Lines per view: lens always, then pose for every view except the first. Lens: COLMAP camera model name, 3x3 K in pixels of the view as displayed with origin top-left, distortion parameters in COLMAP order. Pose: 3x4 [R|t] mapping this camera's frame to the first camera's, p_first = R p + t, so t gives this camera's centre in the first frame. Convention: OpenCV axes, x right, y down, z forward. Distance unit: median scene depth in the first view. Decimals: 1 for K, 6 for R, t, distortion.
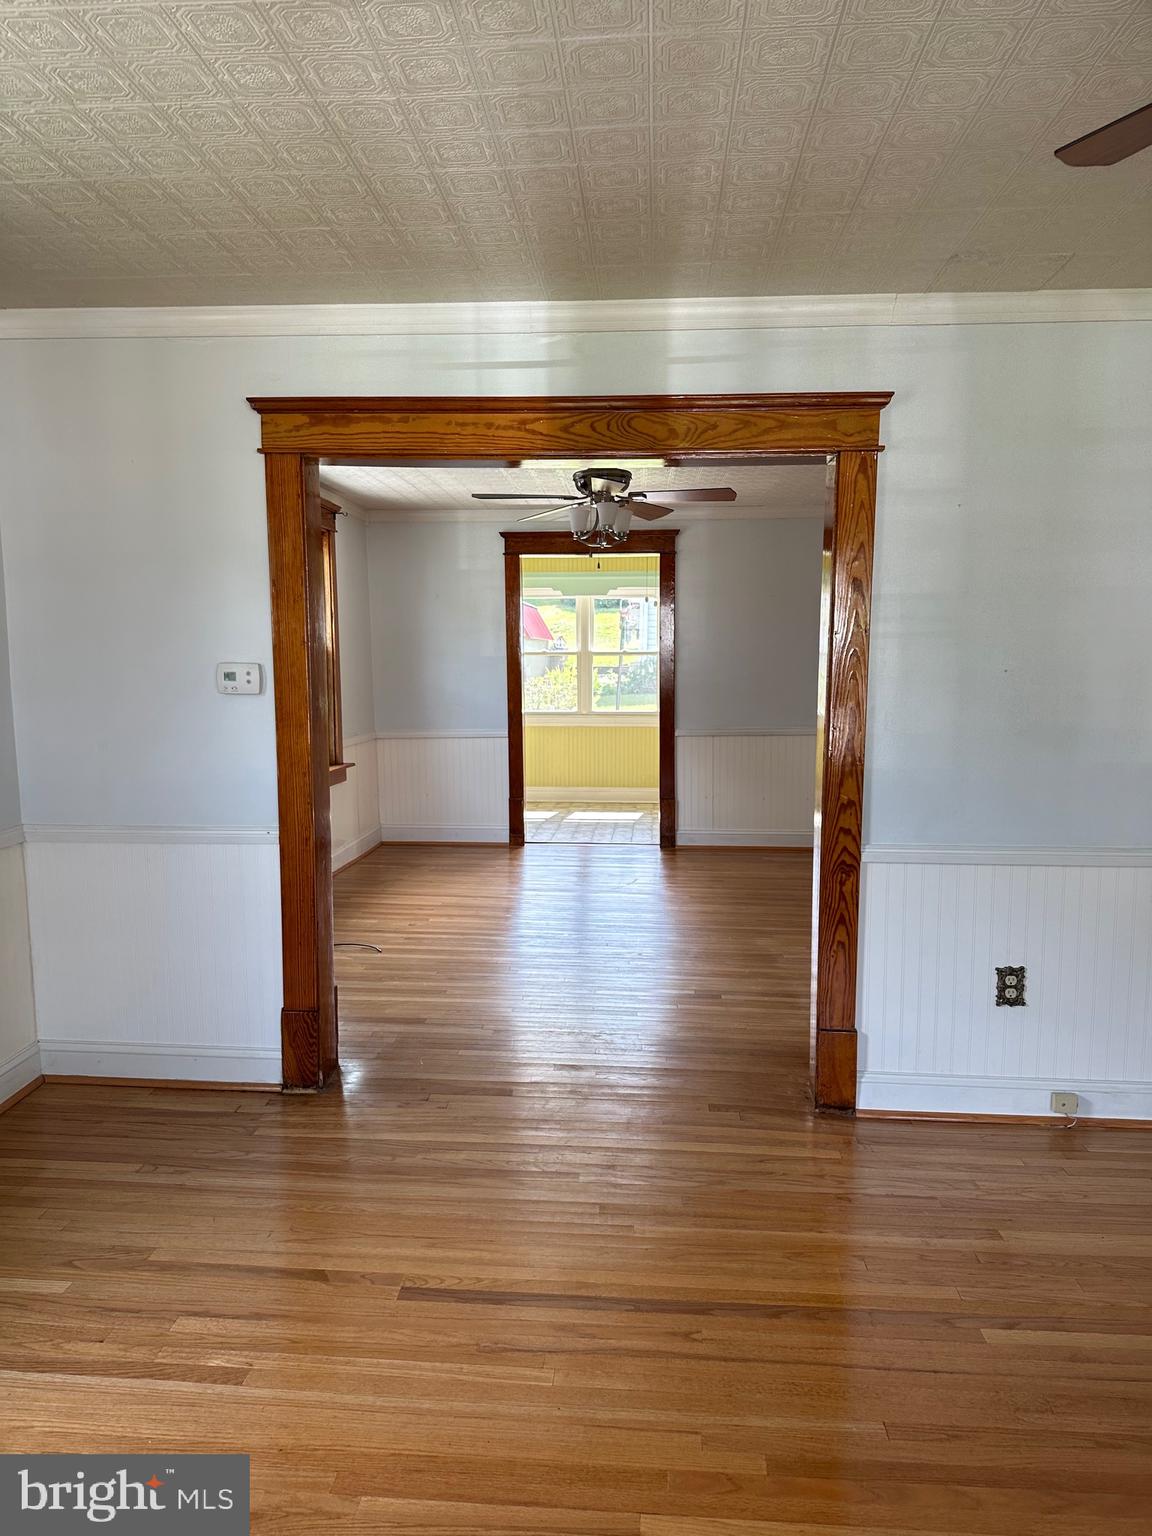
lens RADIAL K [[1103.5, 0, 576.0], [0, 1103.5, 768.0], [0, 0, 1]] dist [0.115692, -0.177976]
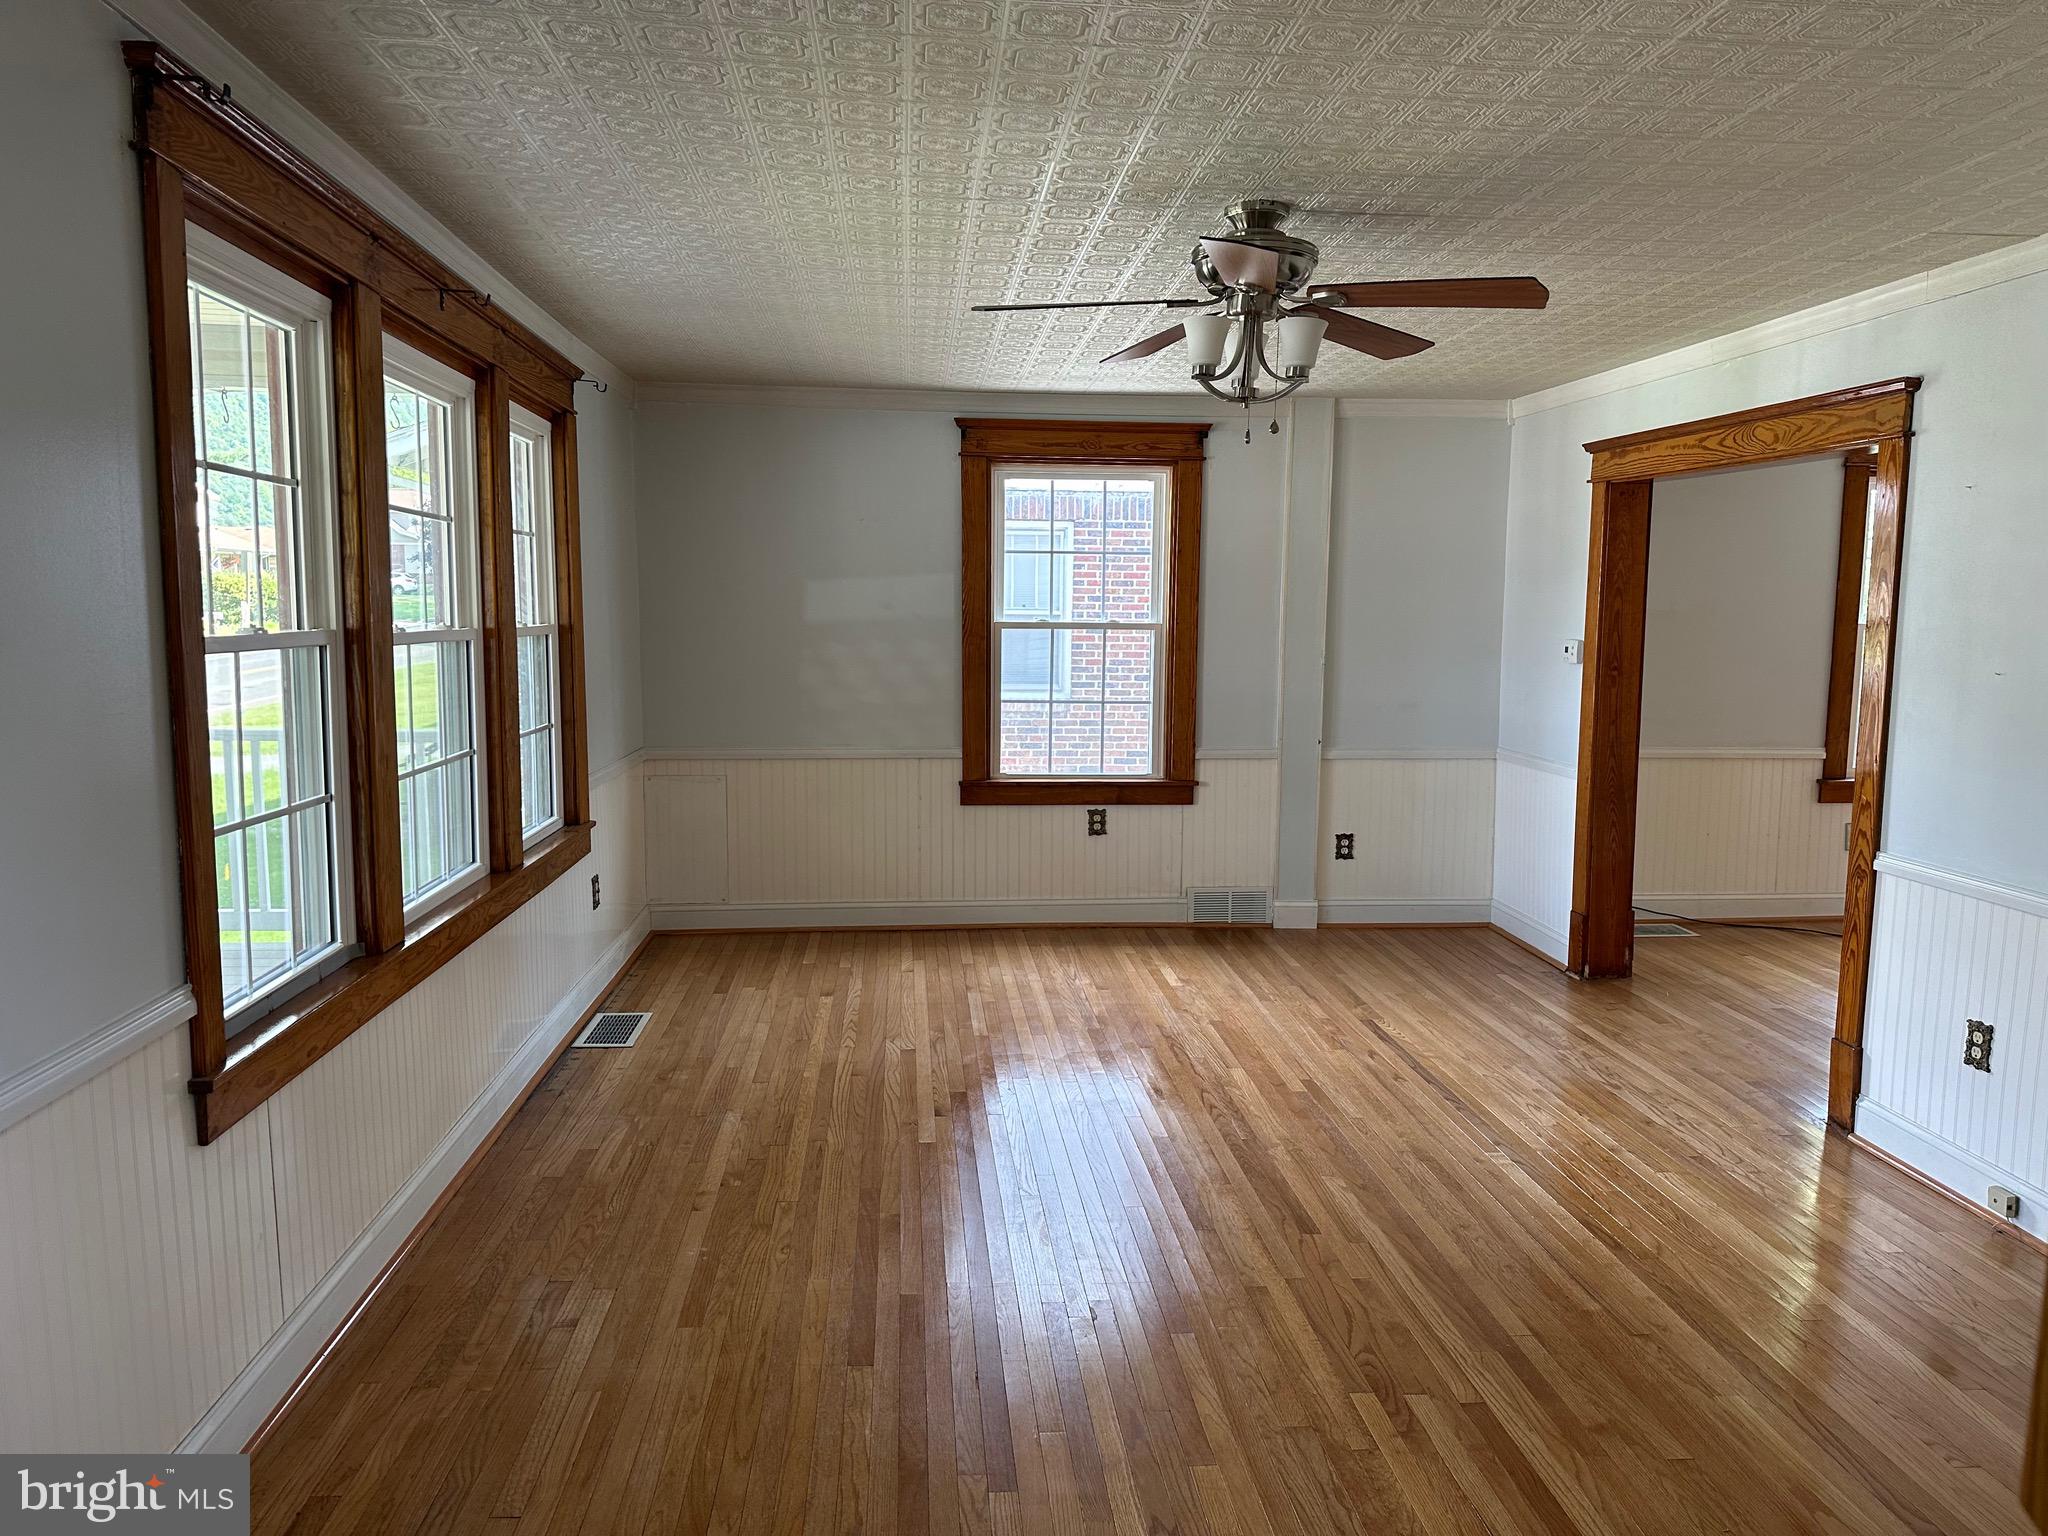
lens RADIAL K [[1471.3, 0, 1027.8], [0, 1471.3, 759.5], [0, 0, 1]] dist [0.115692, -0.177976]
pose [[0.160948, 0.108829, -0.980944, 1.410291], [-0.130003, 0.987580, 0.088235, -0.026804], [0.978363, 0.113324, 0.173097, 0.074889]]
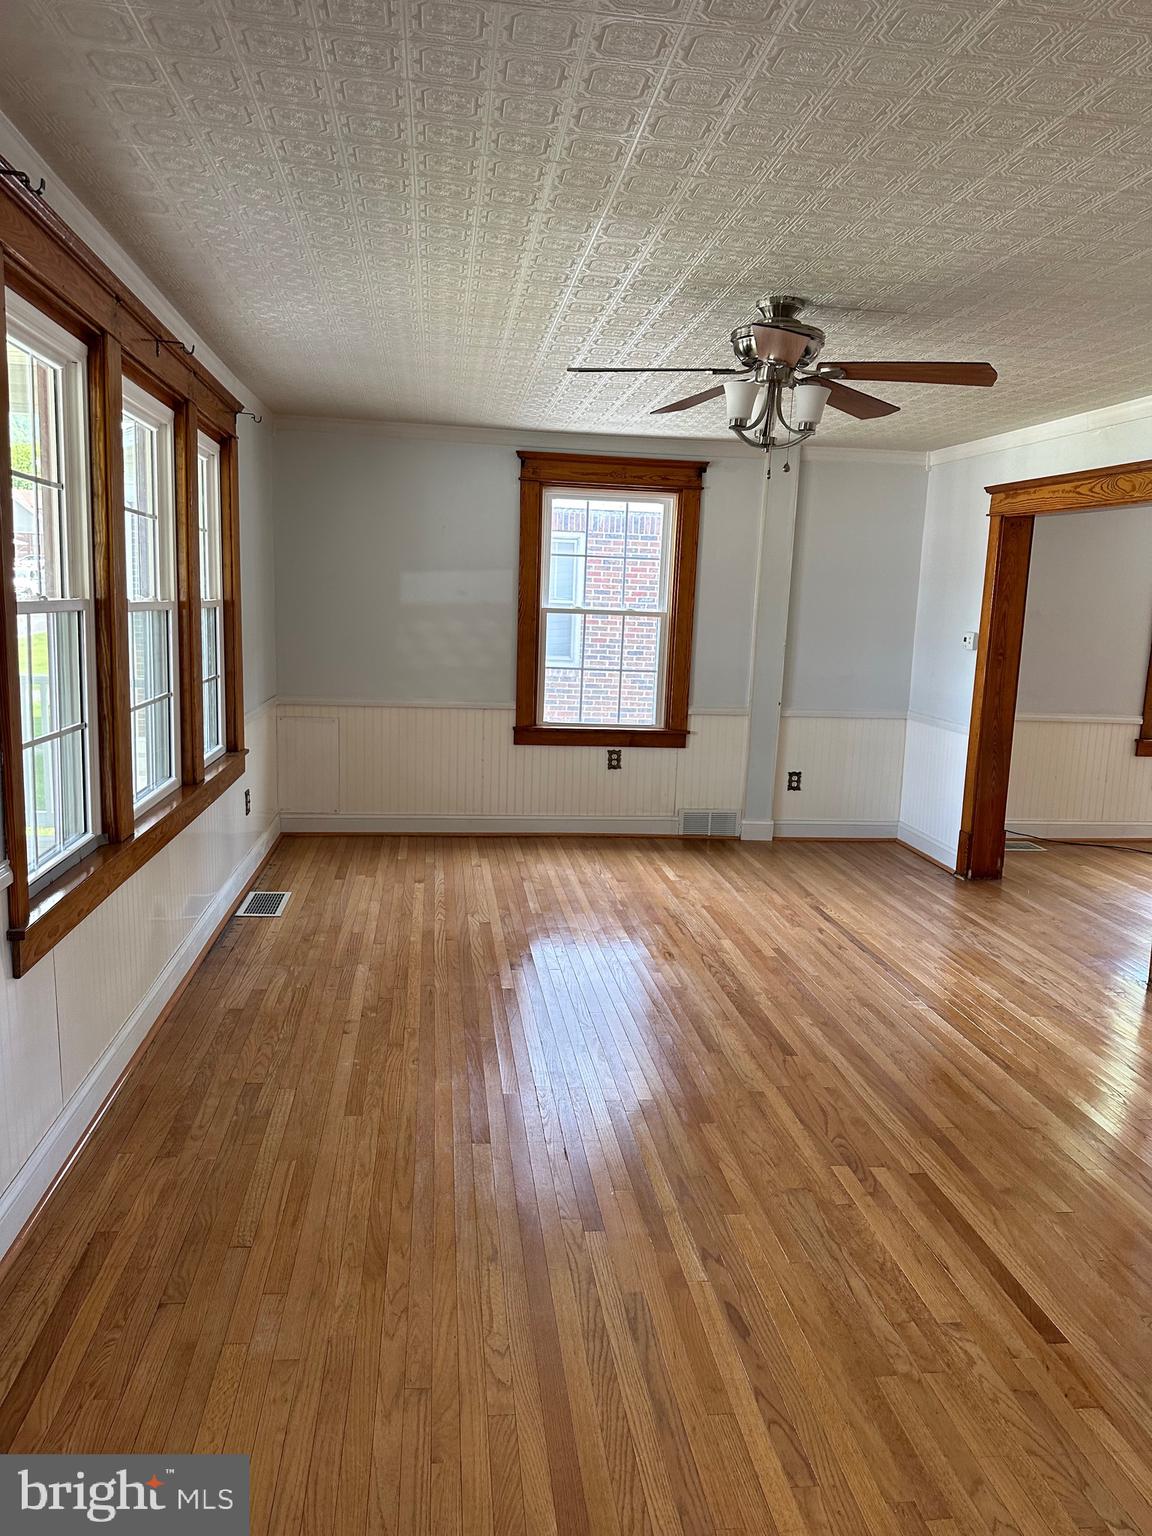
lens RADIAL K [[1103.5, 0, 576.0], [0, 1103.5, 768.0], [0, 0, 1]] dist [0.115692, -0.177976]
pose [[0.199029, 0.161367, -0.966617, 1.418700], [-0.157320, 0.978819, 0.131011, -0.016432], [0.967284, 0.125993, 0.220200, 0.007980]]
